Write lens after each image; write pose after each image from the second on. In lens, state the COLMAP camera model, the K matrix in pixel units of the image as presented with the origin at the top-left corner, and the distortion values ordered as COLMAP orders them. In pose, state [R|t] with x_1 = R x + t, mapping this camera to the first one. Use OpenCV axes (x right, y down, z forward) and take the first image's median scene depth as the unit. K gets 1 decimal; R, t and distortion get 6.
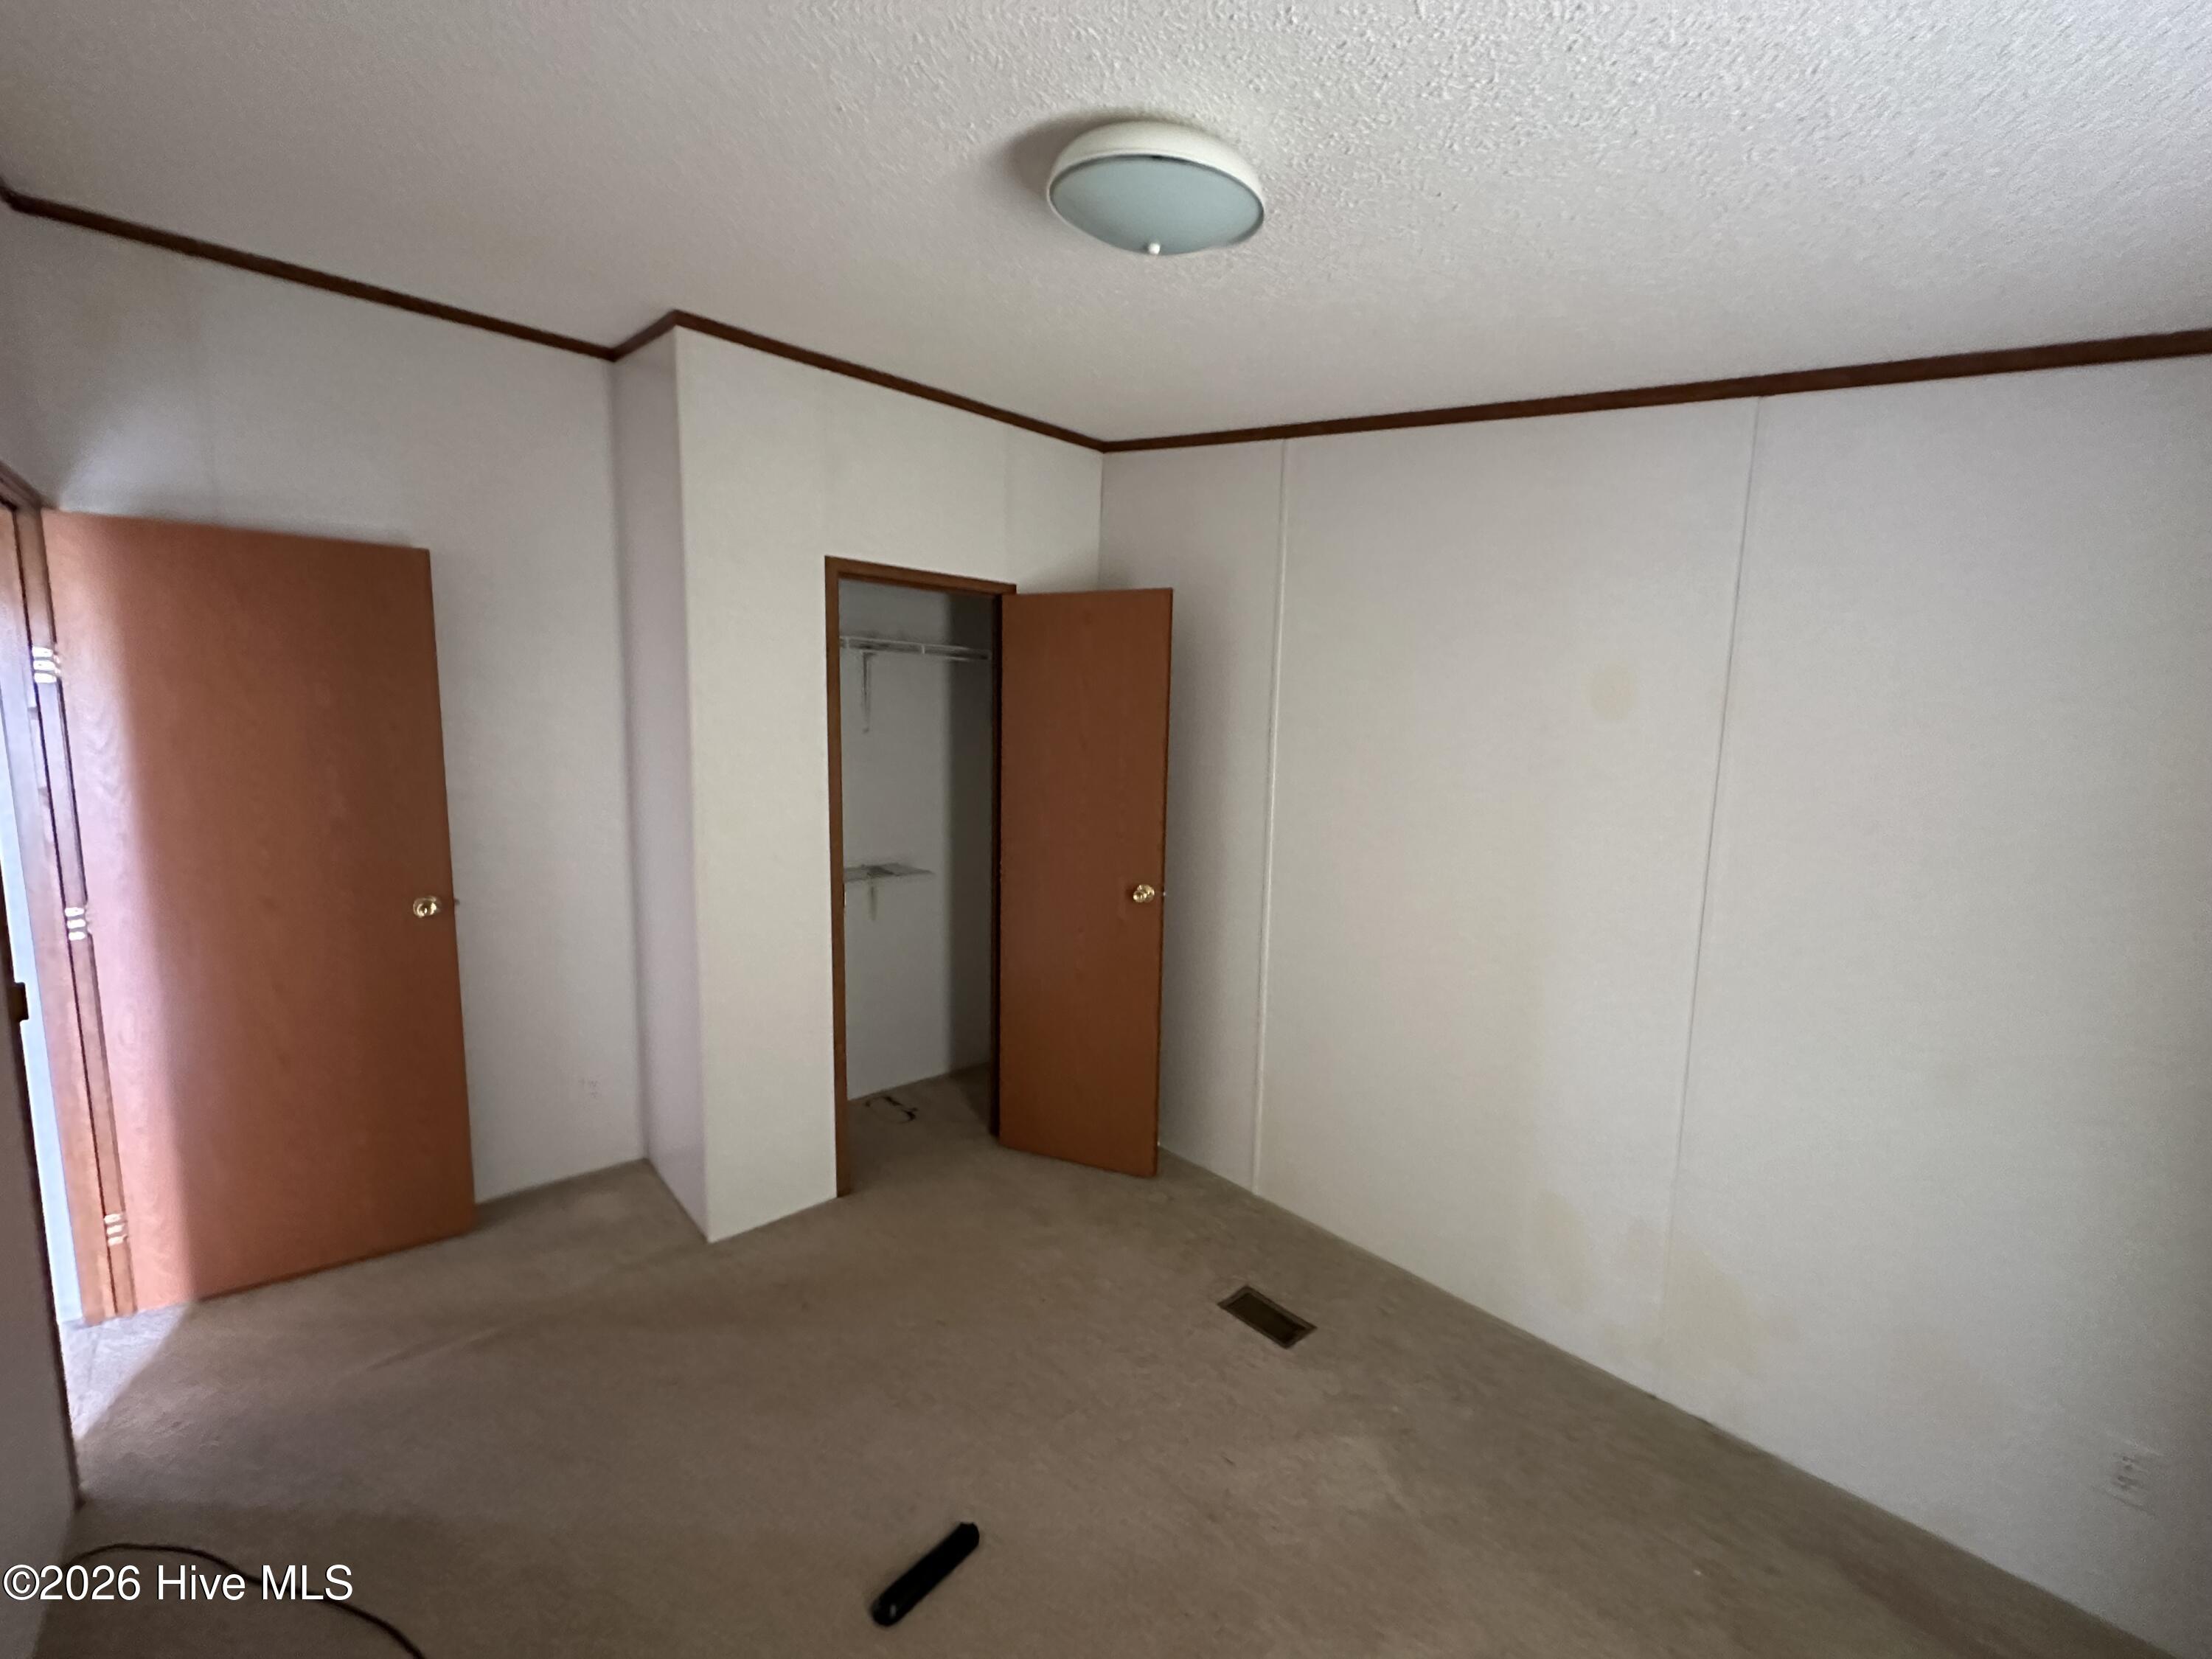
lens RADIAL K [[886.1, 0, 1103.9], [0, 886.1, 831.7], [0, 0, 1]] dist [-0.003129, 0.000303]
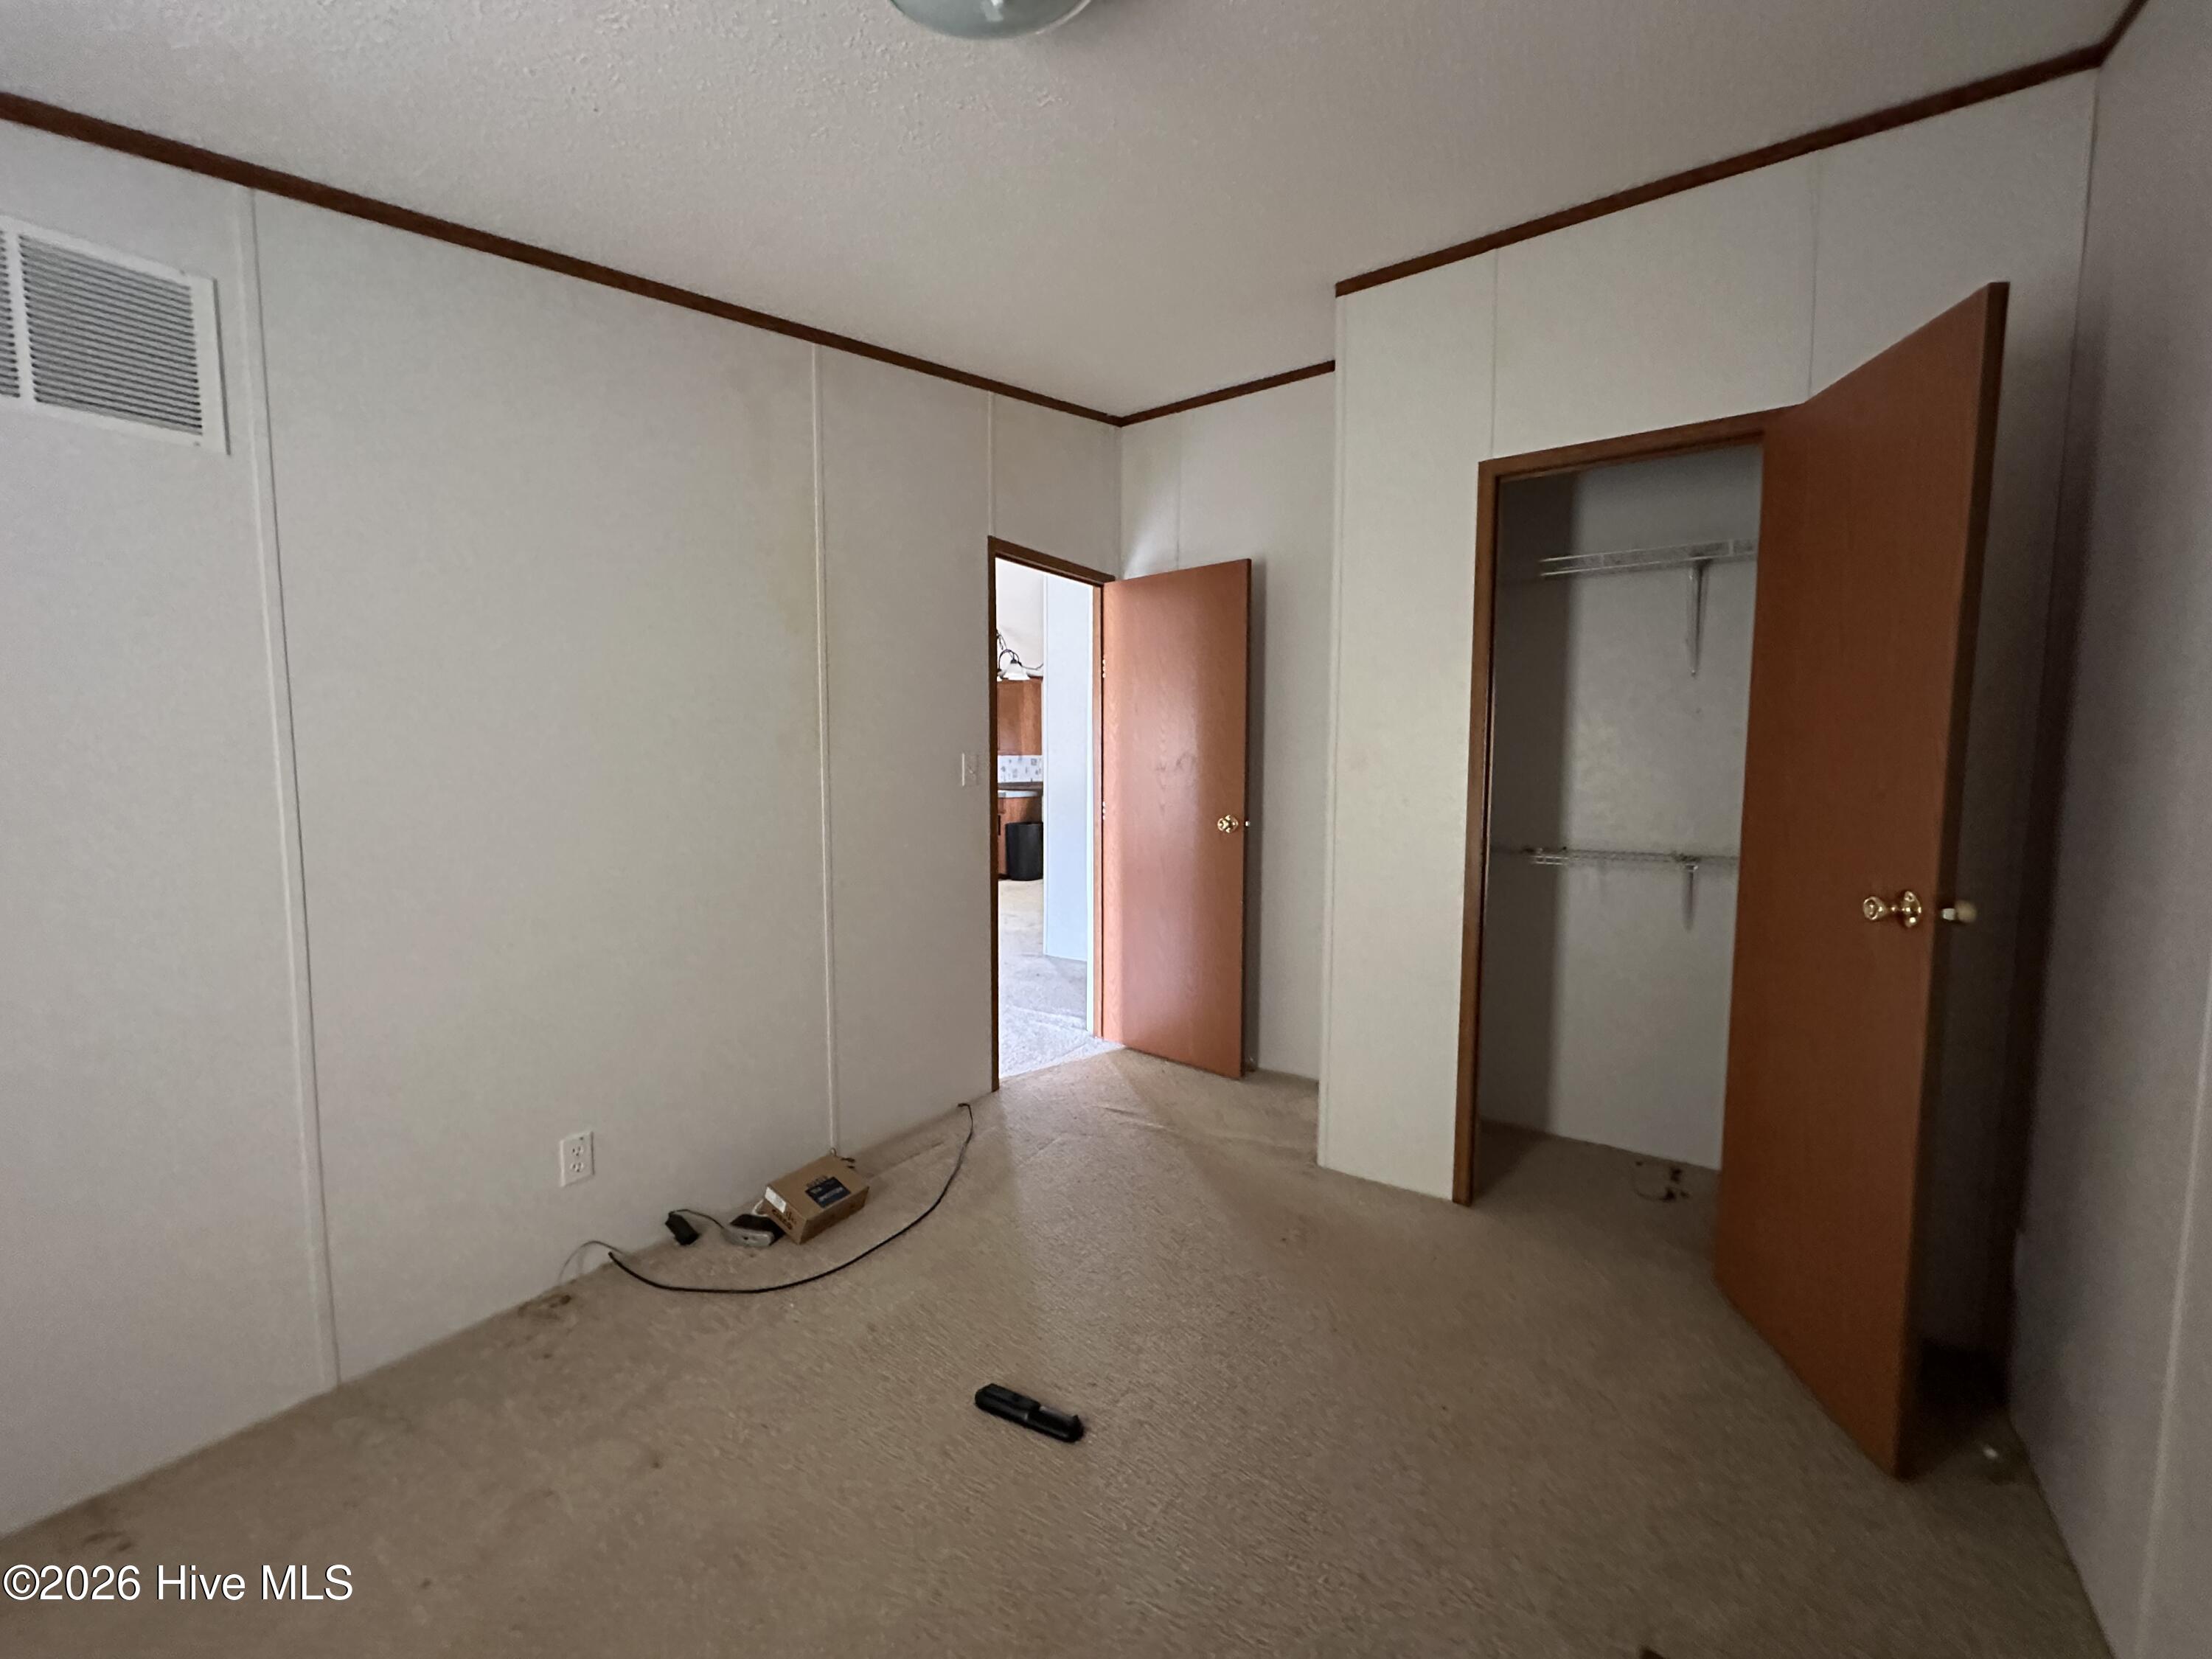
lens RADIAL K [[886.1, 0, 1103.9], [0, 886.1, 831.7], [0, 0, 1]] dist [-0.003129, 0.000303]
pose [[0.225505, 0.066585, -0.971964, 0.519709], [-0.113120, 0.992703, 0.041761, 0.064432], [0.967653, 0.100531, 0.231392, 0.505841]]
